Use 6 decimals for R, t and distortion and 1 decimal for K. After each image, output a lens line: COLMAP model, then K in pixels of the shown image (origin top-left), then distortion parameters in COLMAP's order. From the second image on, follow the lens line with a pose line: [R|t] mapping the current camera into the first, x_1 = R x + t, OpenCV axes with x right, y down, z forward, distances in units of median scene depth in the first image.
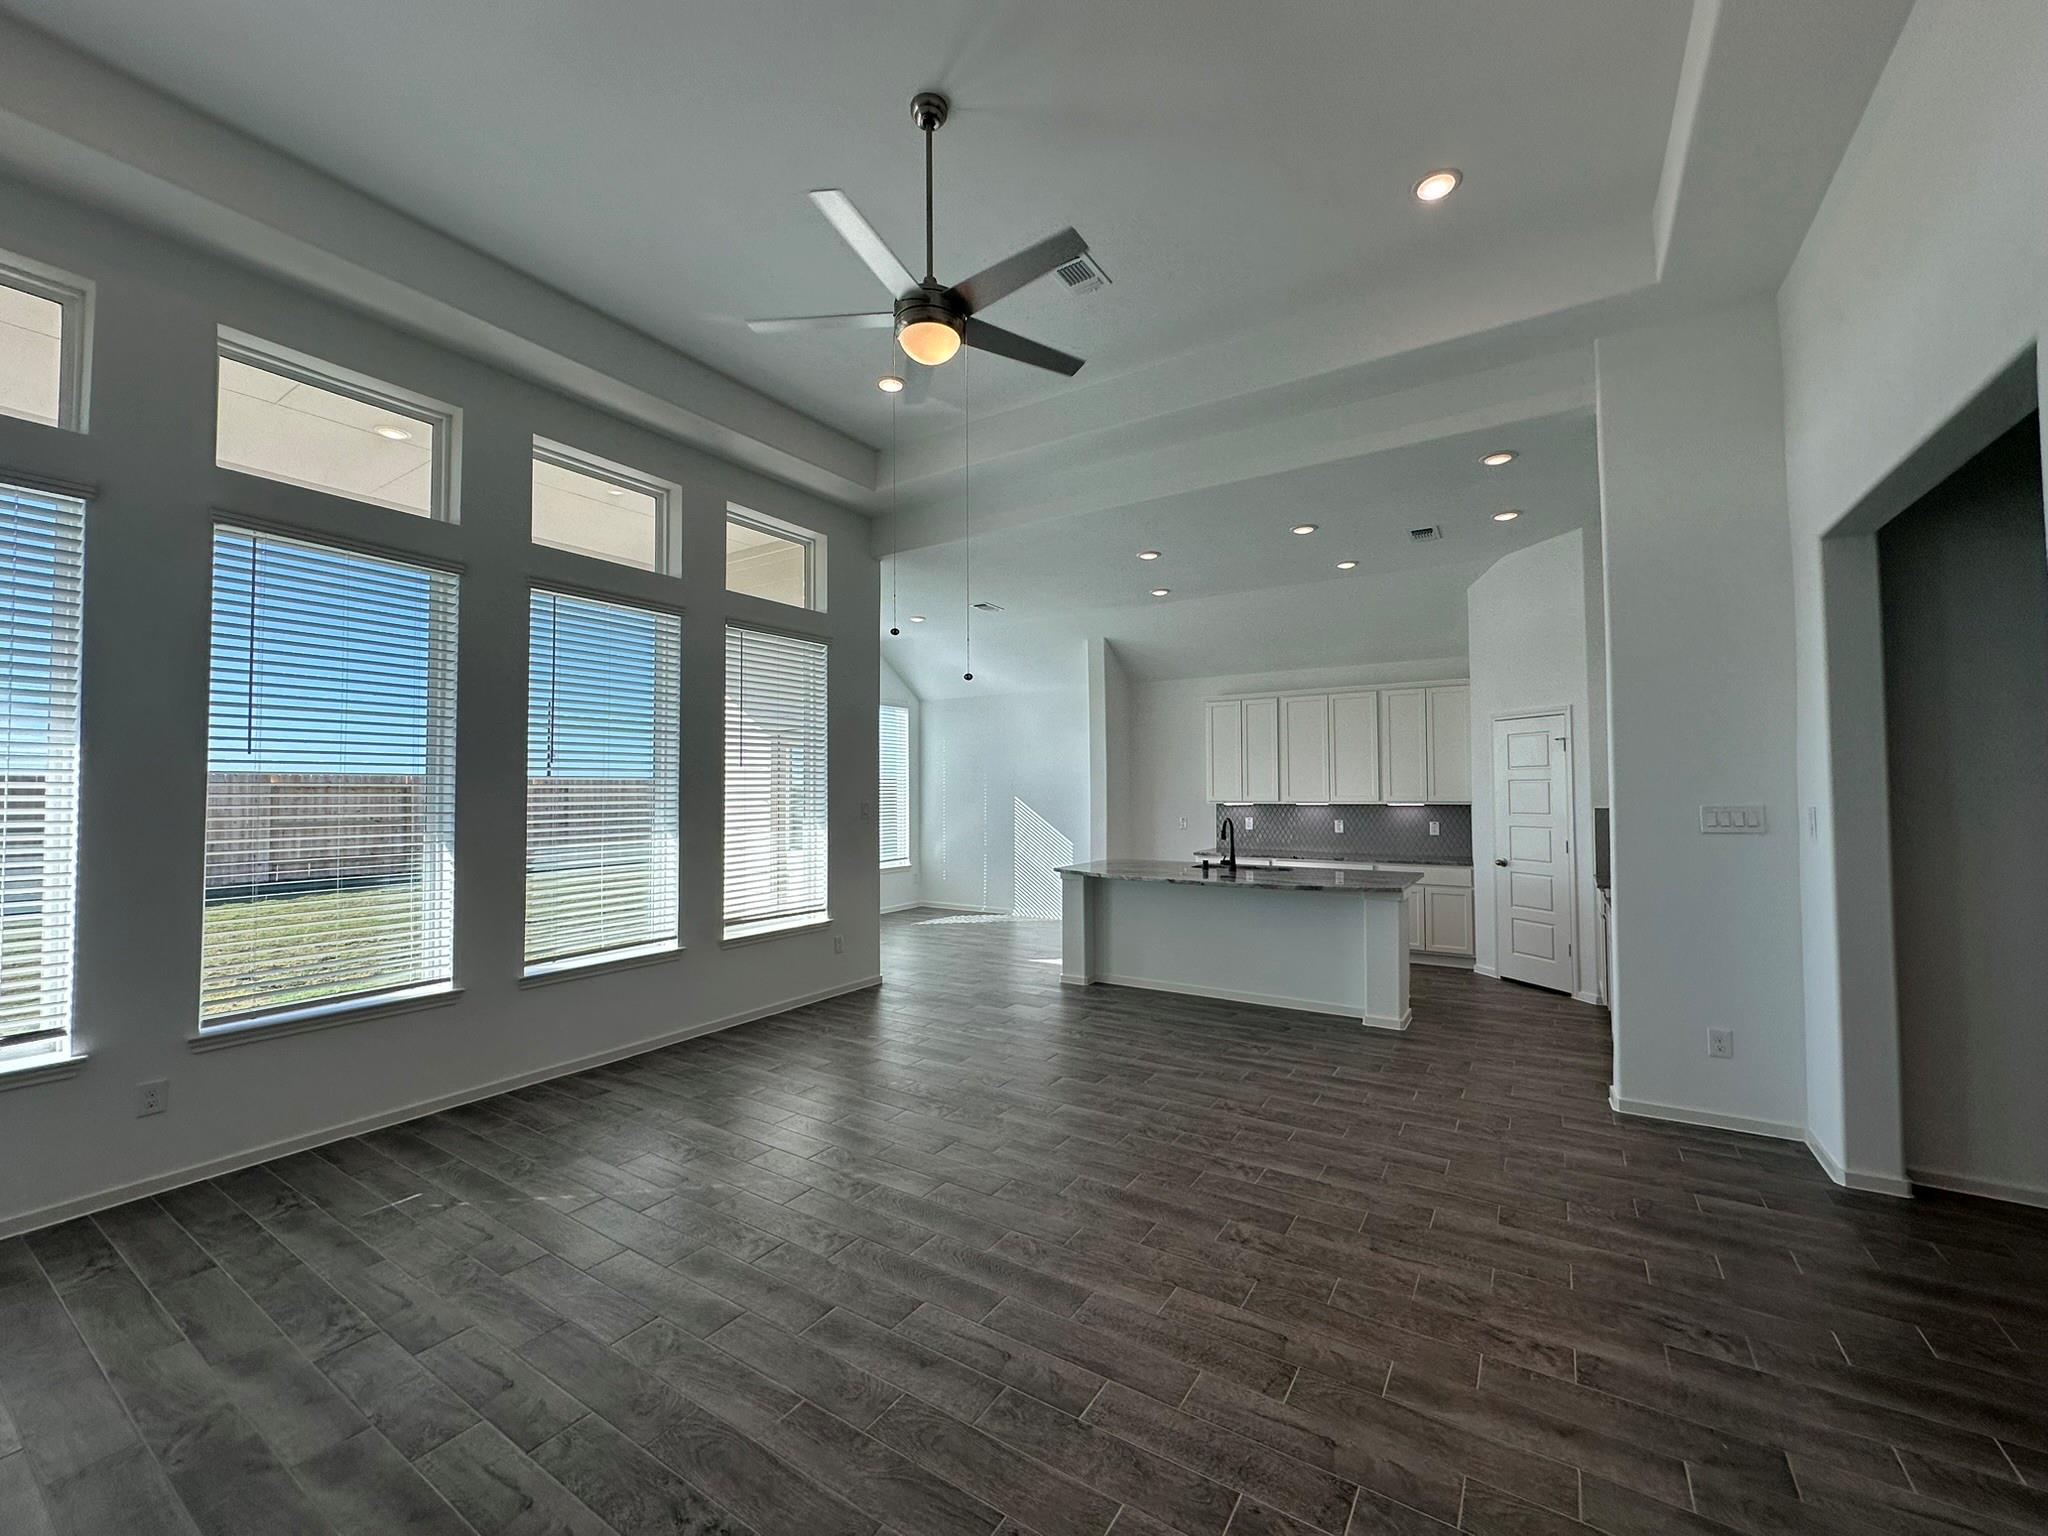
lens RADIAL K [[816.2, 0, 1026.8], [0, 816.2, 762.2], [0, 0, 1]] dist [-0.004435, 0.000478]
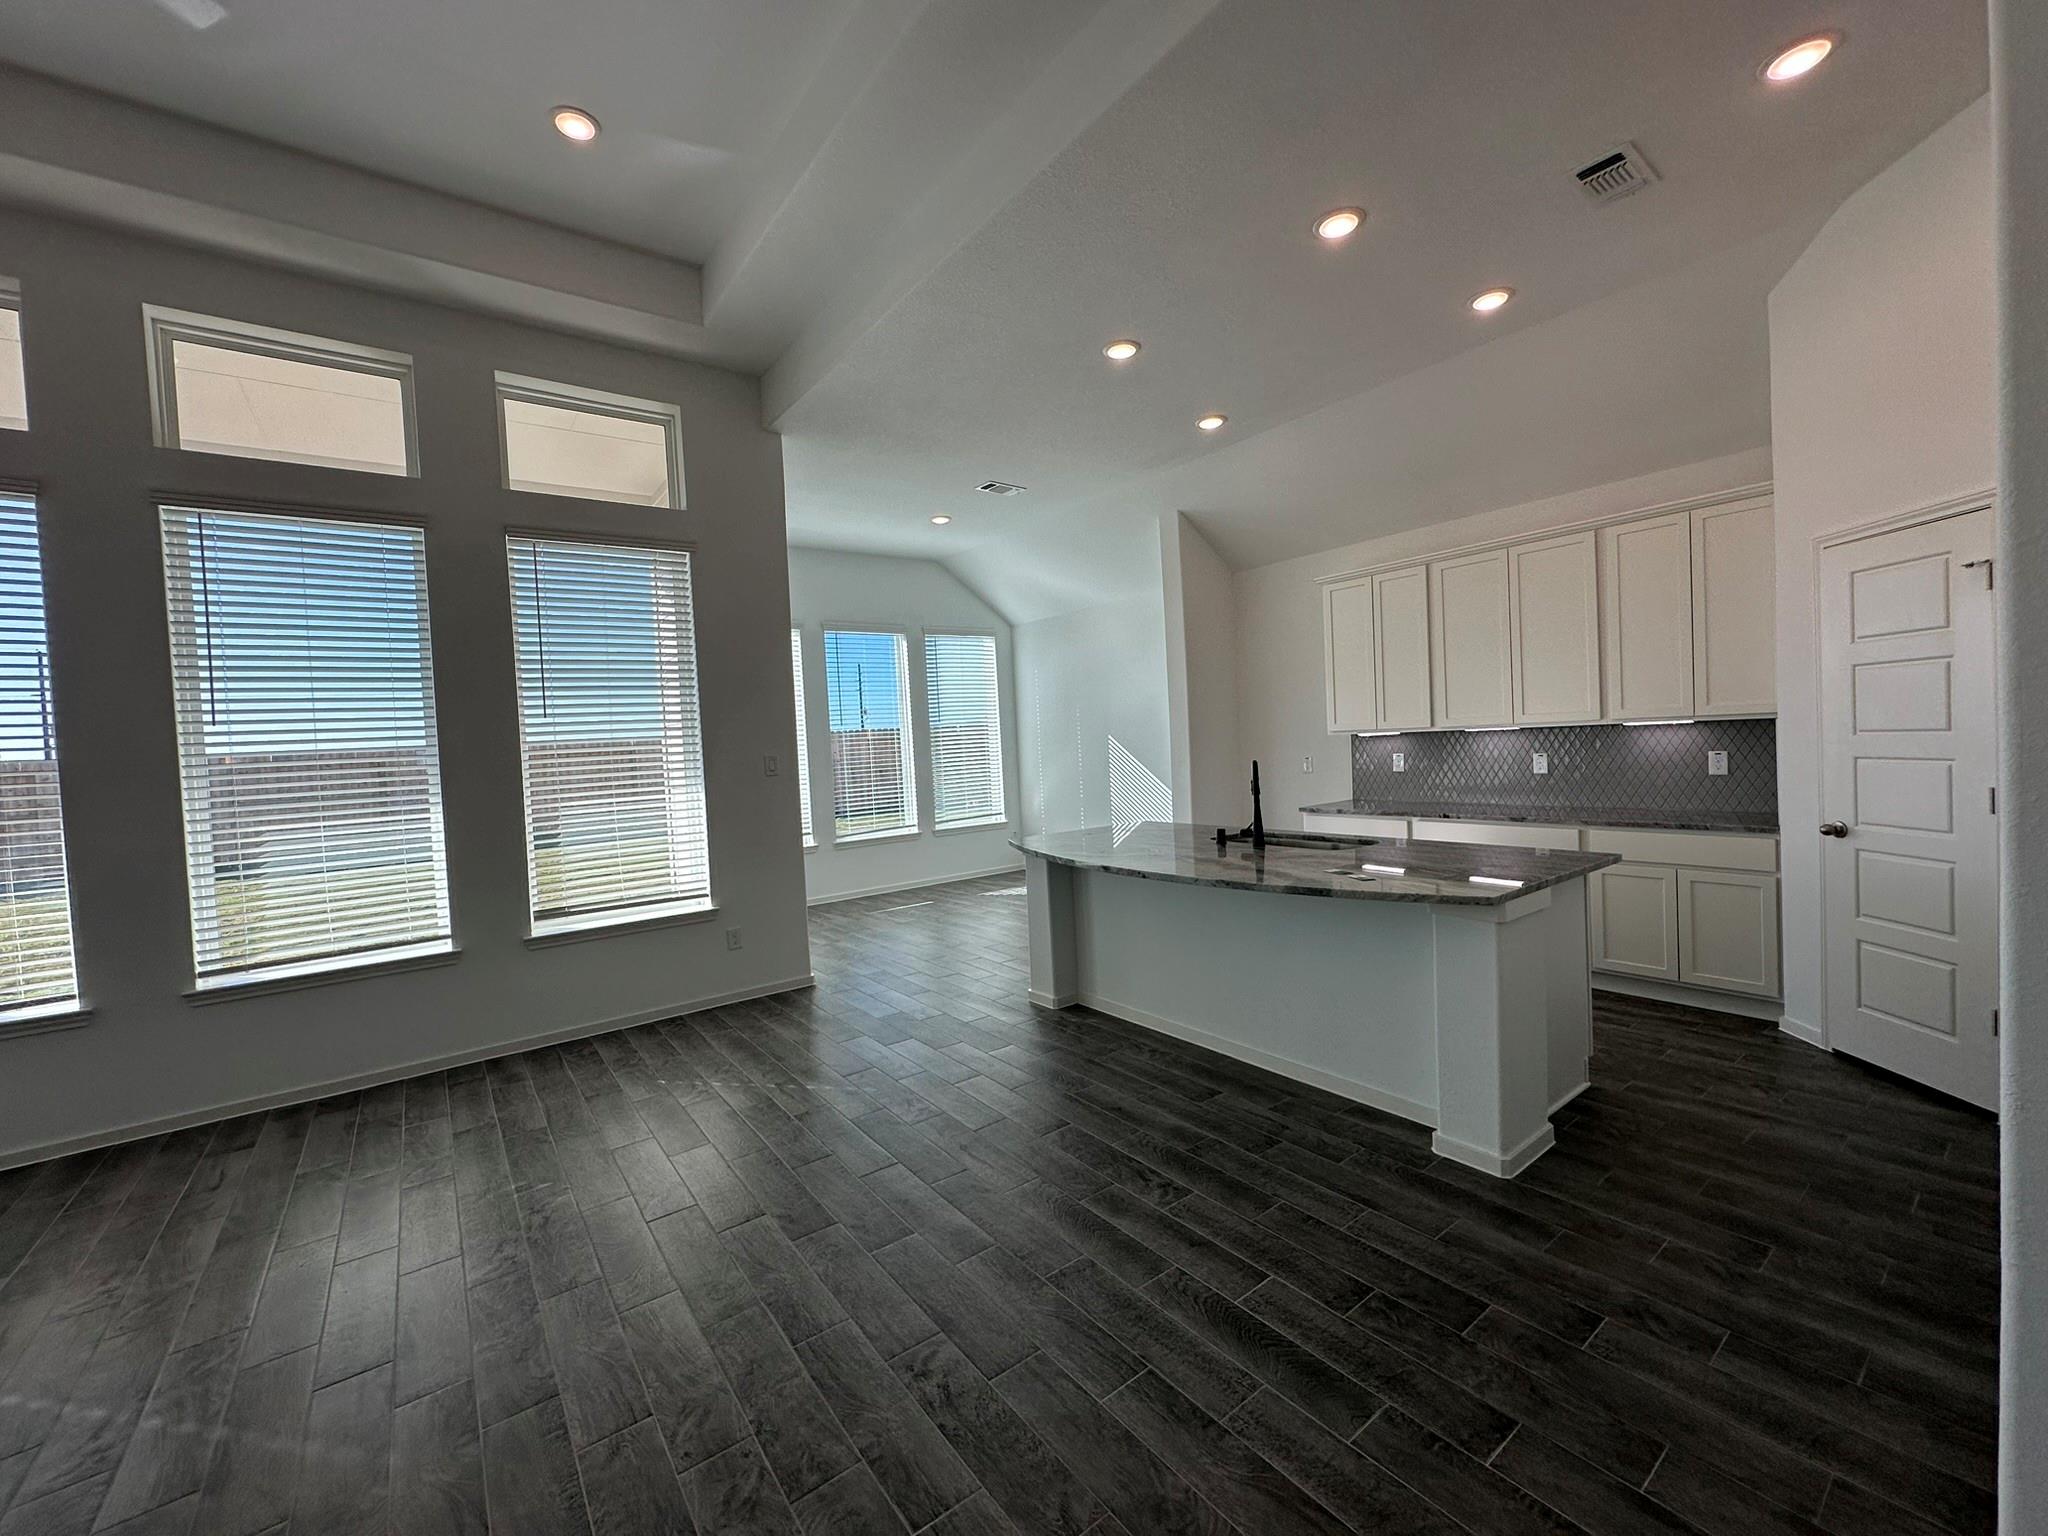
lens RADIAL K [[816.2, 0, 1024.9], [0, 816.2, 762.1], [0, 0, 1]] dist [-0.004435, 0.000478]
pose [[0.935056, -0.033120, -0.352949, 0.330336], [0.058231, 0.996452, 0.060765, 0.025088], [0.349685, -0.077371, 0.933667, 0.404010]]
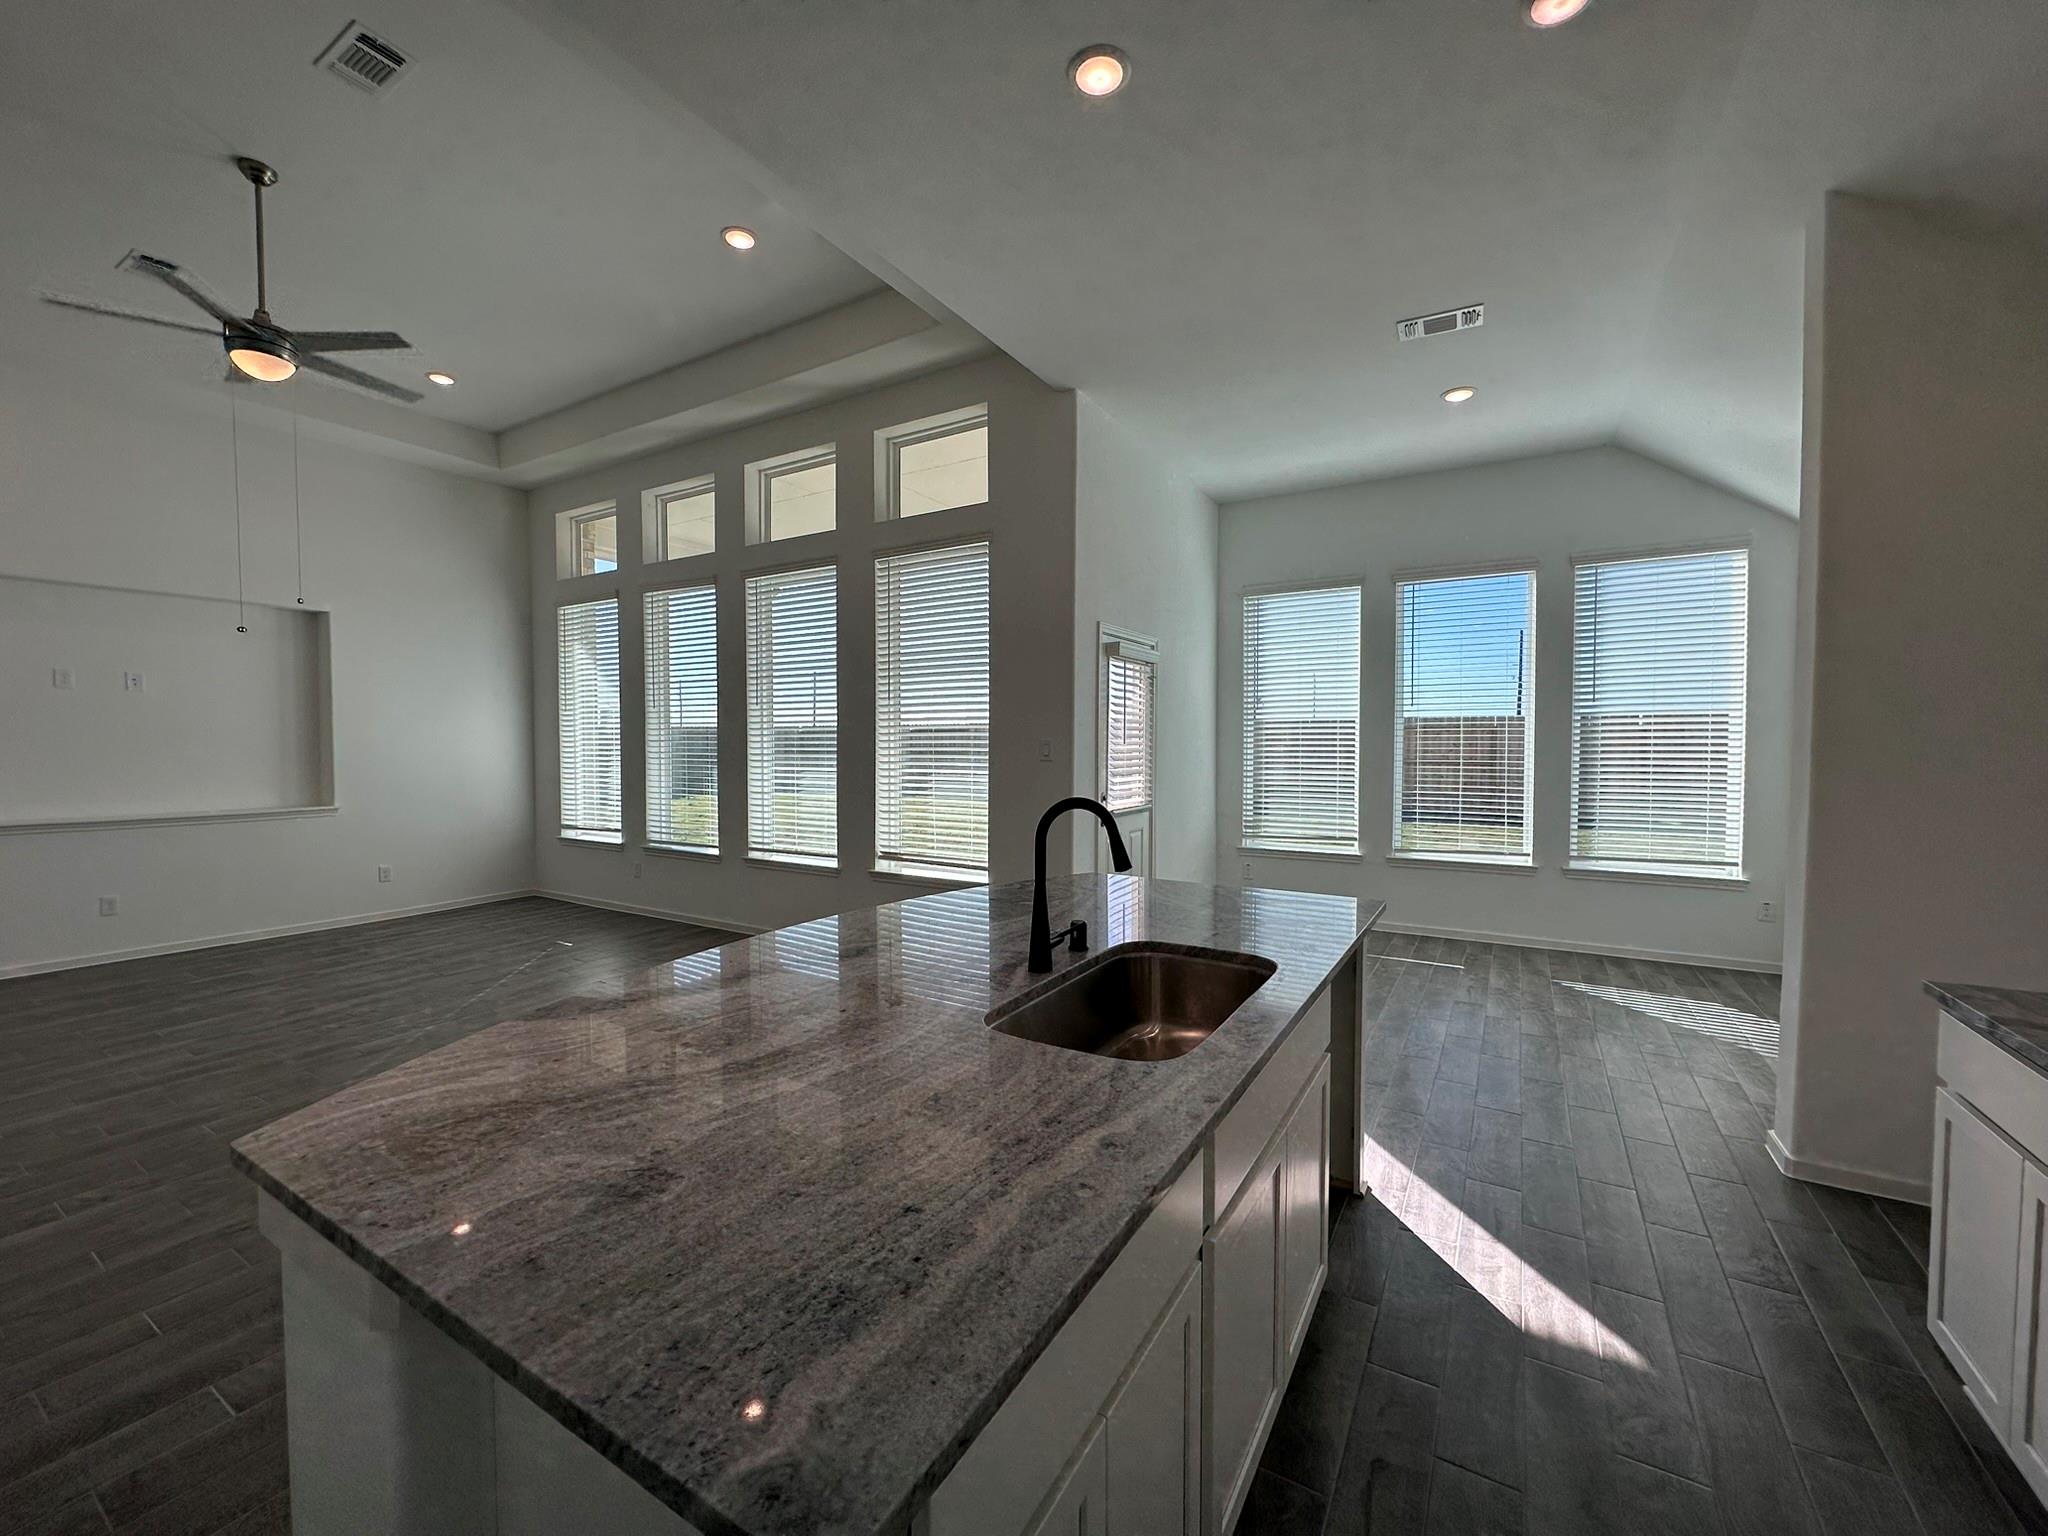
lens RADIAL K [[816.2, 0, 1025.7], [0, 816.2, 764.7], [0, 0, 1]] dist [-0.004435, 0.000478]
pose [[0.021047, 0.037515, -0.999074, 0.594170], [0.035777, 0.998627, 0.038252, 0.047143], [0.999138, -0.036549, 0.019676, 1.069791]]
